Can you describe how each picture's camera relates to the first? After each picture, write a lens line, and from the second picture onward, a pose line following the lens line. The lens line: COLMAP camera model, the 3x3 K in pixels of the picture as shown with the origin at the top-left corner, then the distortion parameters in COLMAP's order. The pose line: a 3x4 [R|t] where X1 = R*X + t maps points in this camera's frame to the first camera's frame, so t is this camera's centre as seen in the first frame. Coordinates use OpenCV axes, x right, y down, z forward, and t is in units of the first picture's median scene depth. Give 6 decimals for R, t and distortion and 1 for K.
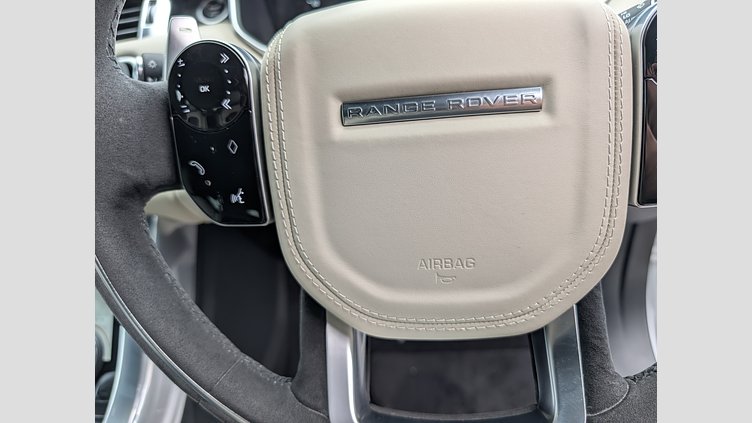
lens RADIAL K [[563.4, 0, 376.3], [0, 563.4, 215.1], [0, 0, 1]] dist [-0.000273, -0.007806]
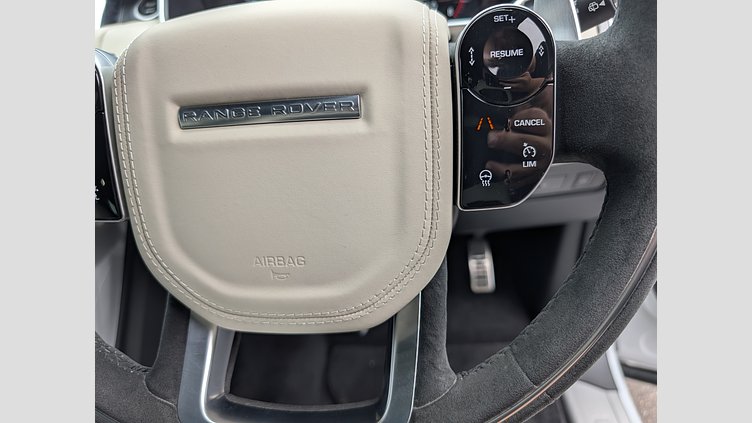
lens RADIAL K [[563.4, 0, 376.0], [0, 563.4, 206.9], [0, 0, 1]] dist [-0.000273, -0.007806]
pose [[0.999819, 0.016287, -0.009819, 0.312414], [-0.016304, 0.999866, -0.001692, -0.016361], [0.009790, 0.001852, 0.999950, -0.048186]]
